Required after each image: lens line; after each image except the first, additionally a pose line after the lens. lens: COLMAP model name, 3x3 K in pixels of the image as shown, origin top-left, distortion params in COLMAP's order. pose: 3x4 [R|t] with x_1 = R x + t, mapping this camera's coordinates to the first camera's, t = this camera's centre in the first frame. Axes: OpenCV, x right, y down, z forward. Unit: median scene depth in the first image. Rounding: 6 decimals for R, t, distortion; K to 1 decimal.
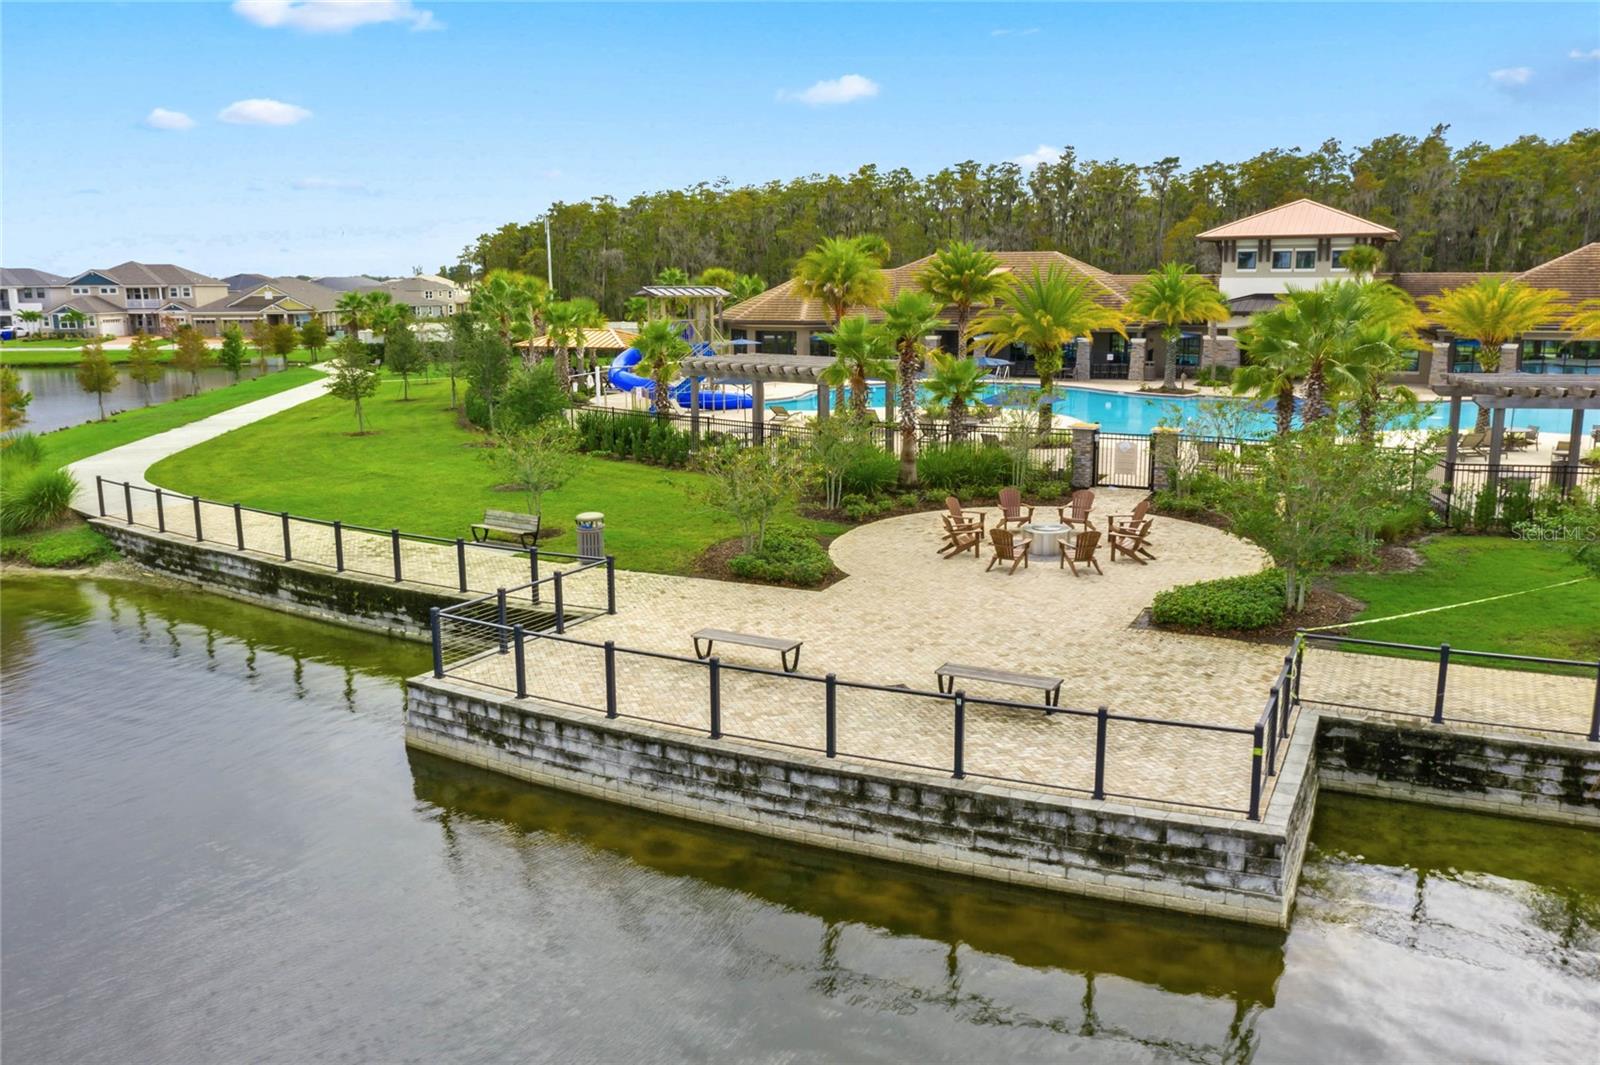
lens RADIAL K [[1268.1, 0, 800.0], [0, 1268.1, 532.5], [0, 0, 1]] dist [-0.009533, -0.011413]
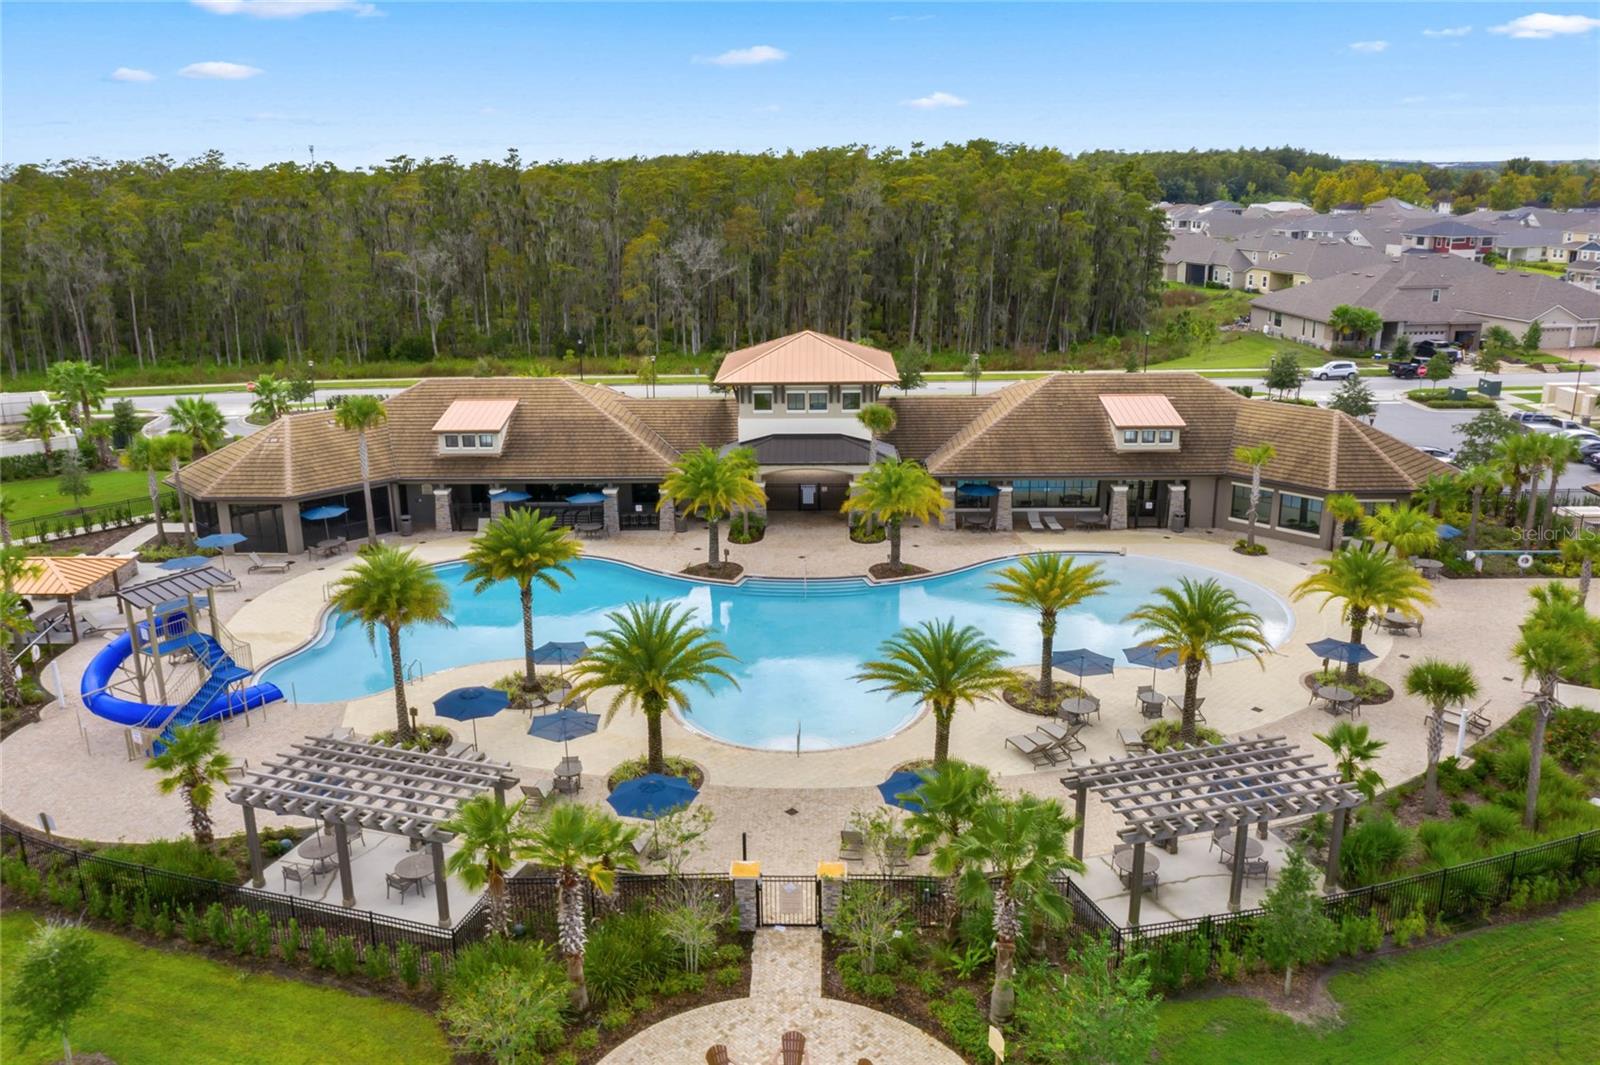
lens RADIAL K [[1268.1, 0, 800.0], [0, 1268.1, 532.5], [0, 0, 1]] dist [-0.009533, -0.011413]
pose [[0.900860, -0.122235, 0.416545, -0.028586], [0.085854, 0.990753, 0.105059, -0.125076], [-0.425535, -0.058881, 0.903024, 0.046205]]
